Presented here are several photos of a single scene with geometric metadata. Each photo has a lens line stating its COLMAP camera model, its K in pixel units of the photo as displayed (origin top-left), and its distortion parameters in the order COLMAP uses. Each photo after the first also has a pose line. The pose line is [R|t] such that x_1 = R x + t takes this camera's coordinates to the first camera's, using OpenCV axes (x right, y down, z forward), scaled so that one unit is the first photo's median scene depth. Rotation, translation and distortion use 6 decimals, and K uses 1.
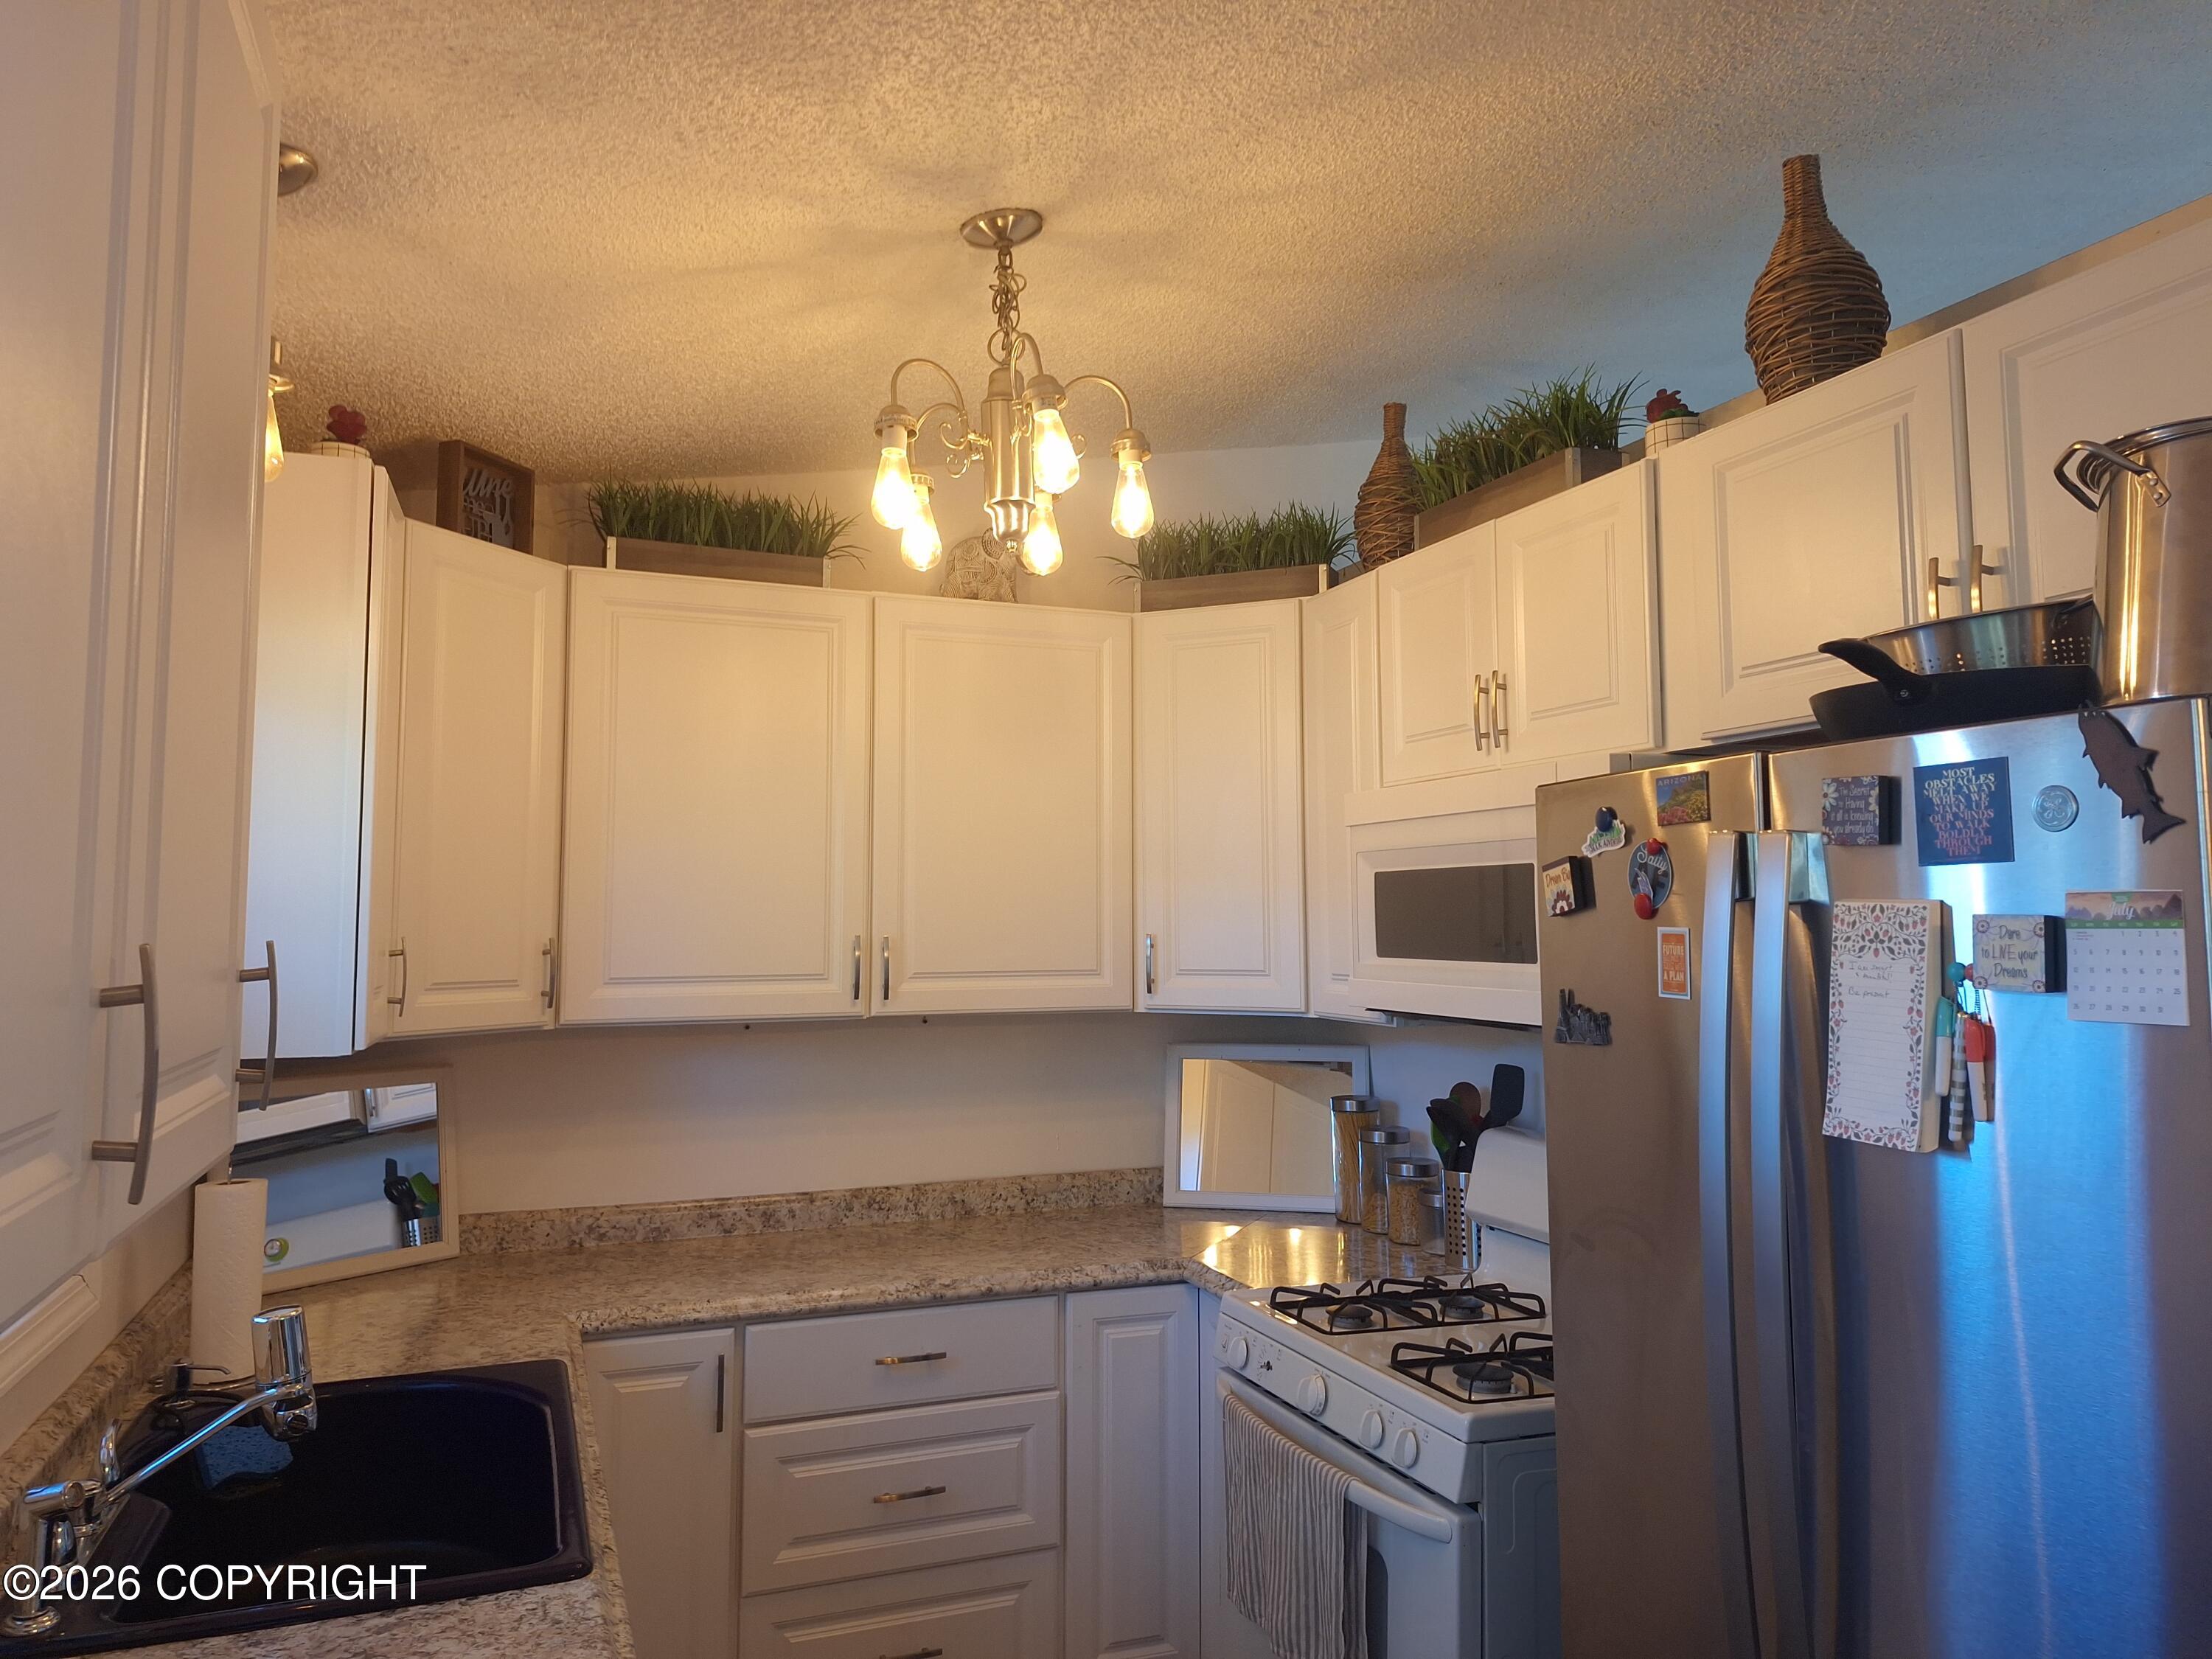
lens RADIAL K [[1491.8, 0, 1126.5], [0, 1491.8, 834.6], [0, 0, 1]] dist [0.163326, -0.324126]
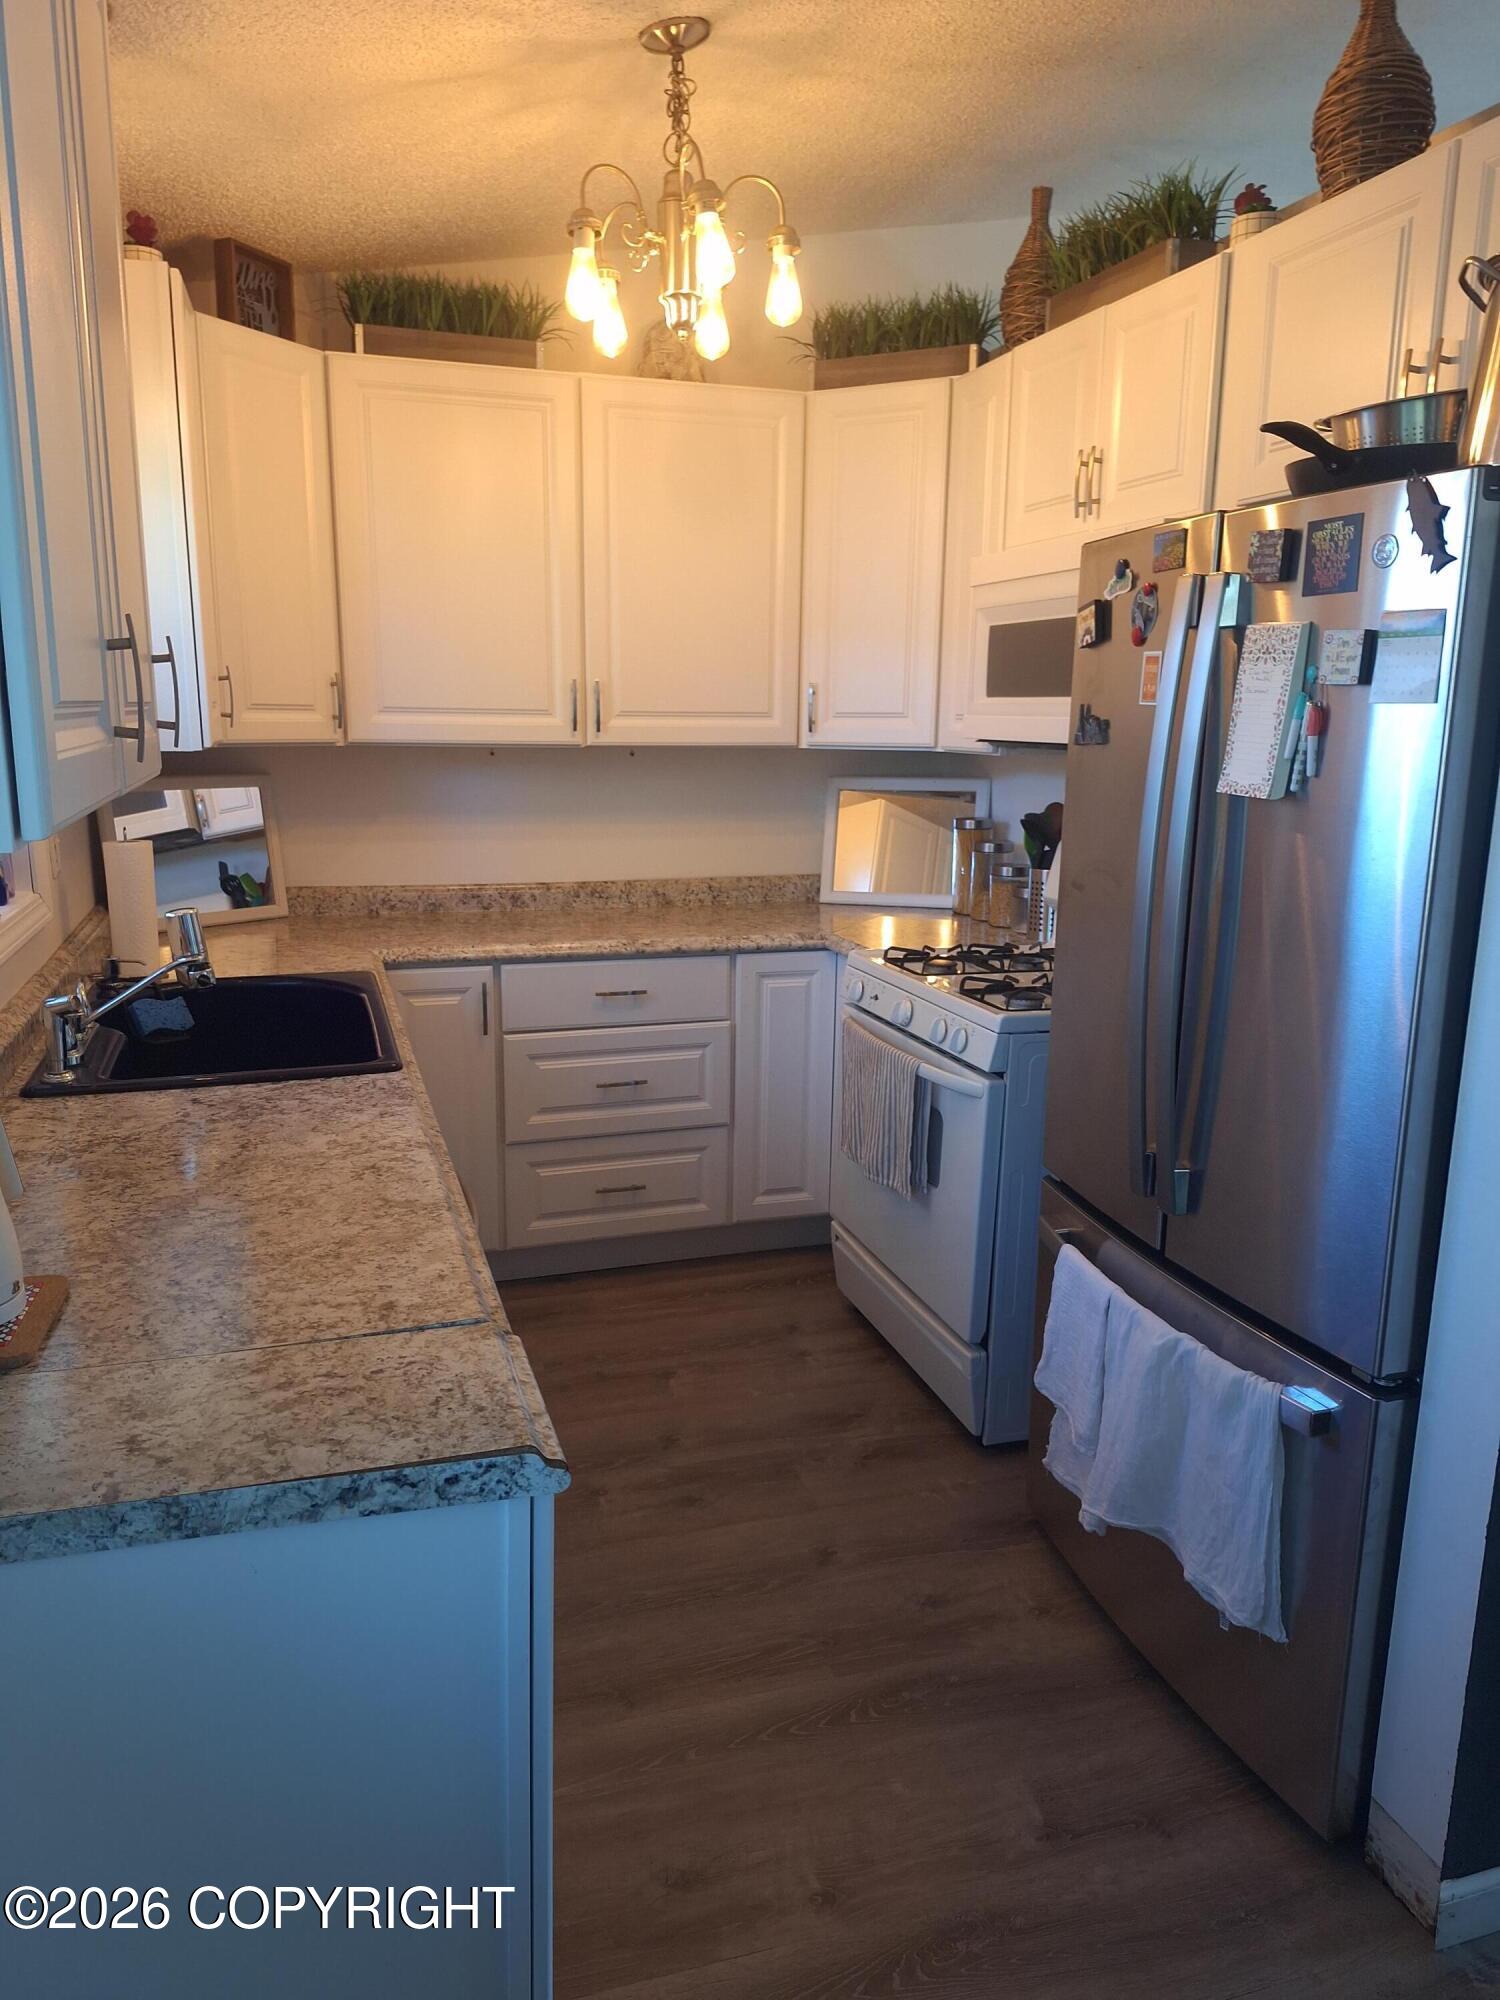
lens RADIAL K [[1362.7, 0, 750.0], [0, 1362.7, 1000.0], [0, 0, 1]] dist [0.077384, -0.092097]
pose [[0.997642, 0.026085, -0.063482, 0.051826], [-0.007998, 0.962841, 0.269949, 0.019076], [0.068165, -0.268805, 0.960780, -0.173033]]
